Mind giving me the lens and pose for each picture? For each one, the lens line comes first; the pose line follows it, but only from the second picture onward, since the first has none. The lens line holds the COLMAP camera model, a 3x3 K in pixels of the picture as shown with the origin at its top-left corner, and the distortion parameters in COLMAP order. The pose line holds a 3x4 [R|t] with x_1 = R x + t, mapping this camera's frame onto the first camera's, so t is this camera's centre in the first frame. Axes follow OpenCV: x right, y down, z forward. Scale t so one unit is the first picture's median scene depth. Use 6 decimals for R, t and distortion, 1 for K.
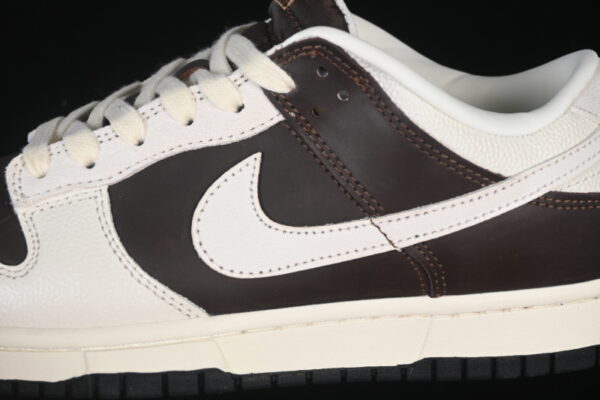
lens RADIAL K [[1333.1, 0, 300.9], [0, 1333.1, 199.2], [0, 0, 1]] dist [-0.046952, 0.000000]
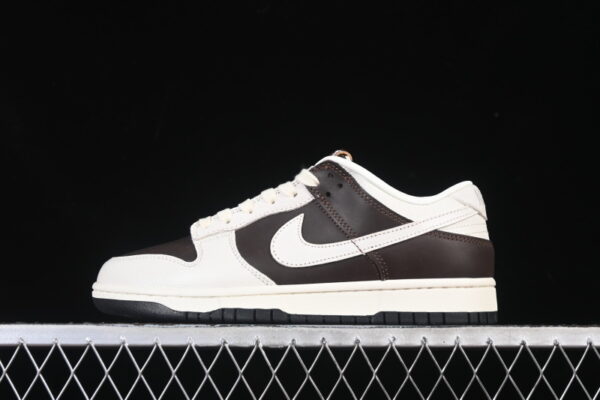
lens RADIAL K [[1333.1, 0, 294.7], [0, 1333.1, 199.6], [0, 0, 1]] dist [-0.046952, 0.000000]
pose [[0.983099, -0.016725, -0.182309, 0.357477], [-0.048075, 0.937287, -0.345228, 0.705019], [0.176649, 0.348157, 0.920642, -1.036241]]
